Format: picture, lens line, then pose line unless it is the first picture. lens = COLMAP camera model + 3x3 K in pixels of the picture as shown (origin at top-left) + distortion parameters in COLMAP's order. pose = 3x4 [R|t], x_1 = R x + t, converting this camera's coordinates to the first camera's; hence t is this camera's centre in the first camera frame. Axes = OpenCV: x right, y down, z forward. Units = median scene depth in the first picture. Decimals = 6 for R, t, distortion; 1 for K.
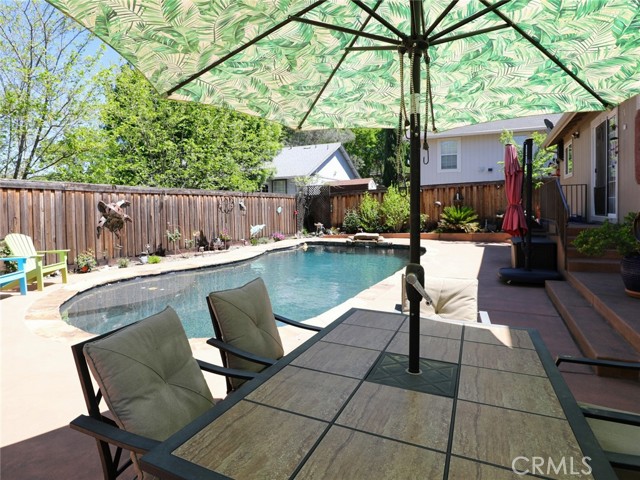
lens RADIAL K [[344.8, 0, 320.0], [0, 344.8, 240.0], [0, 0, 1]] dist [-0.000648, -0.001111]
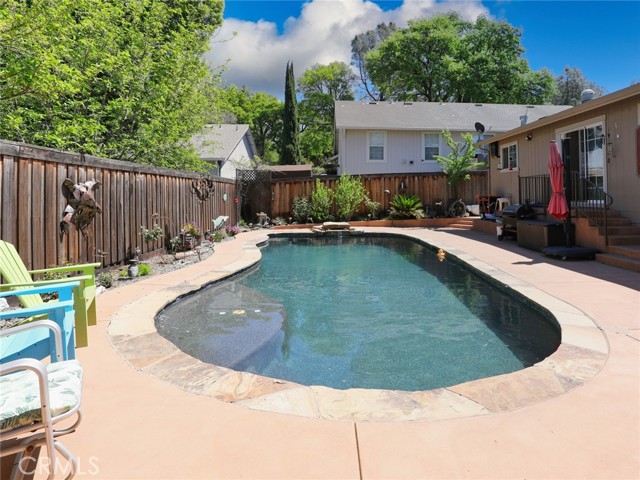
lens RADIAL K [[344.8, 0, 320.0], [0, 344.8, 240.0], [0, 0, 1]] dist [-0.000648, -0.001111]
pose [[0.887251, -0.052358, 0.458307, -0.351308], [0.039255, 0.998503, 0.038077, -0.008629], [-0.459615, -0.015793, 0.887978, 0.176024]]
